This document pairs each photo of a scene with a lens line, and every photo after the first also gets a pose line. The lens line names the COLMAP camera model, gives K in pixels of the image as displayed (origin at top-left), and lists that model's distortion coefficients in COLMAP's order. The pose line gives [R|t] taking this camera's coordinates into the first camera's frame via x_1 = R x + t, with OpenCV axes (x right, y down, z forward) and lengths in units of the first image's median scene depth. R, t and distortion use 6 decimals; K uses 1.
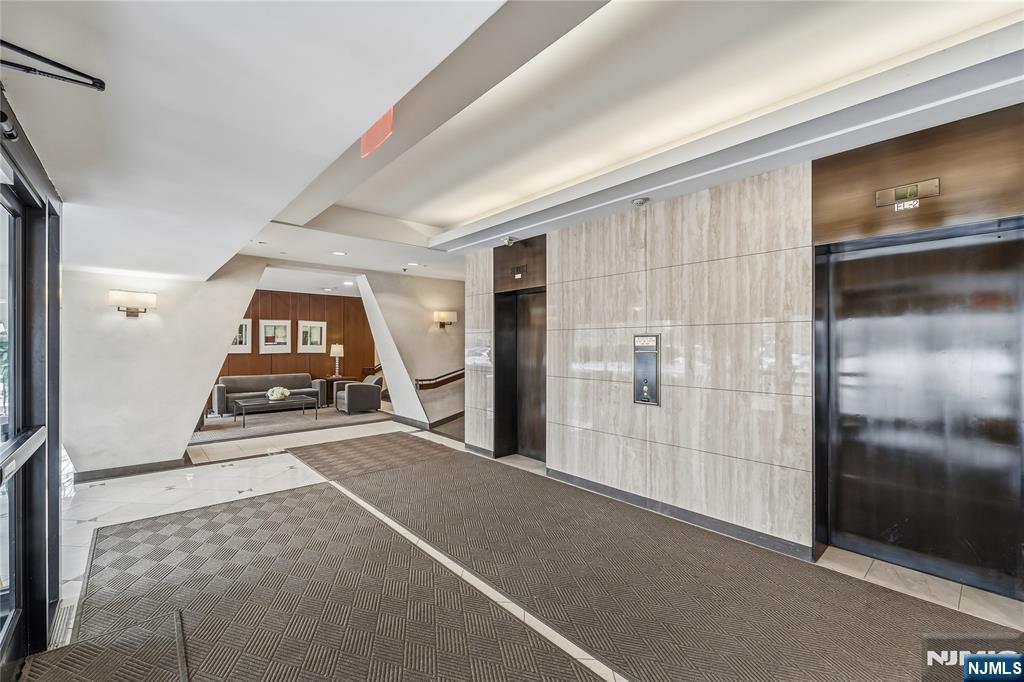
lens RADIAL K [[421.9, 0, 489.5], [0, 421.9, 344.7], [0, 0, 1]] dist [0.003406, 0.000064]
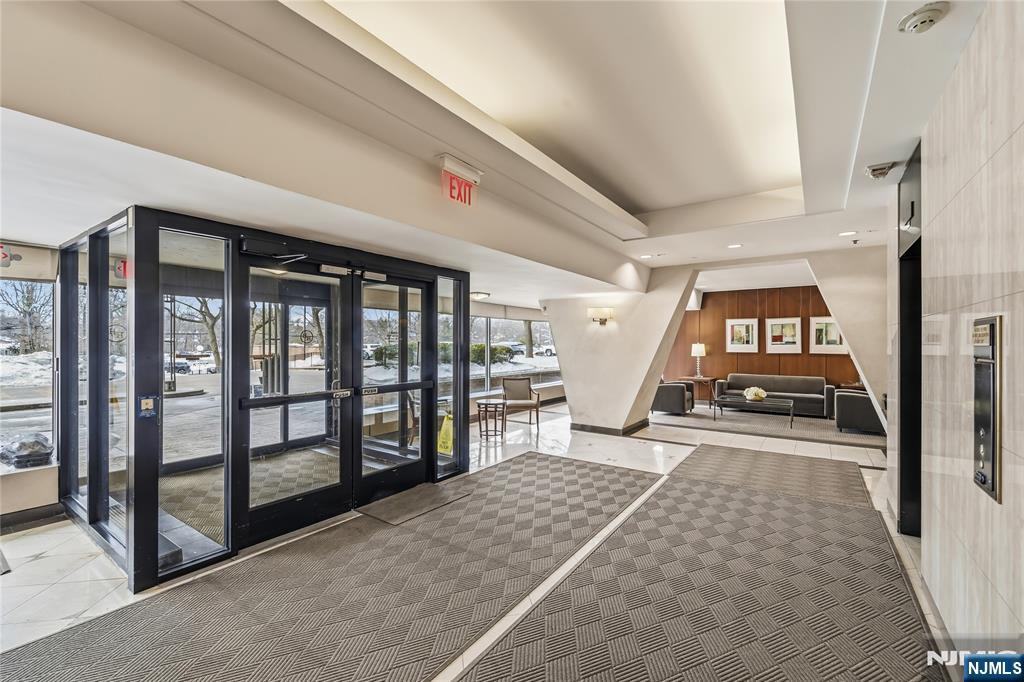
lens RADIAL K [[421.9, 0, 521.0], [0, 421.9, 340.0], [0, 0, 1]] dist [0.003406, 0.000064]
pose [[0.273292, -0.009319, -0.961886, 0.260590], [-0.001580, 0.999947, -0.010137, 0.001138], [0.961930, 0.004290, 0.273263, 0.185066]]
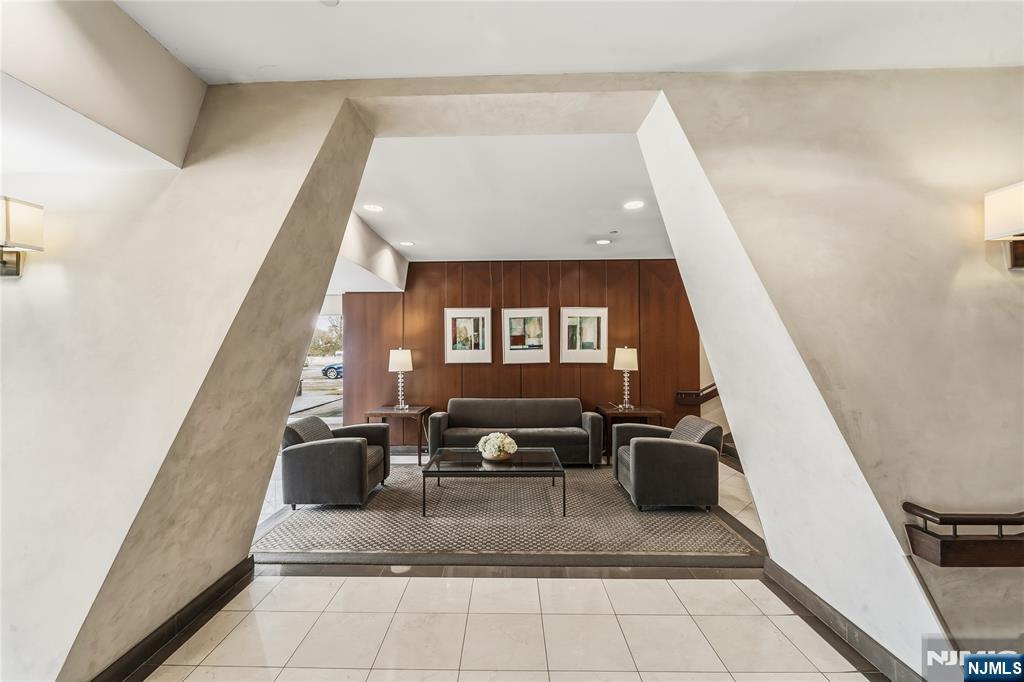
lens RADIAL K [[421.9, 0, 503.5], [0, 421.9, 347.6], [0, 0, 1]] dist [0.003406, 0.000064]
pose [[0.765482, -0.009456, -0.643388, -0.151282], [0.007543, 0.999955, -0.005722, 0.001159], [0.643413, -0.000473, 0.765519, 0.548952]]
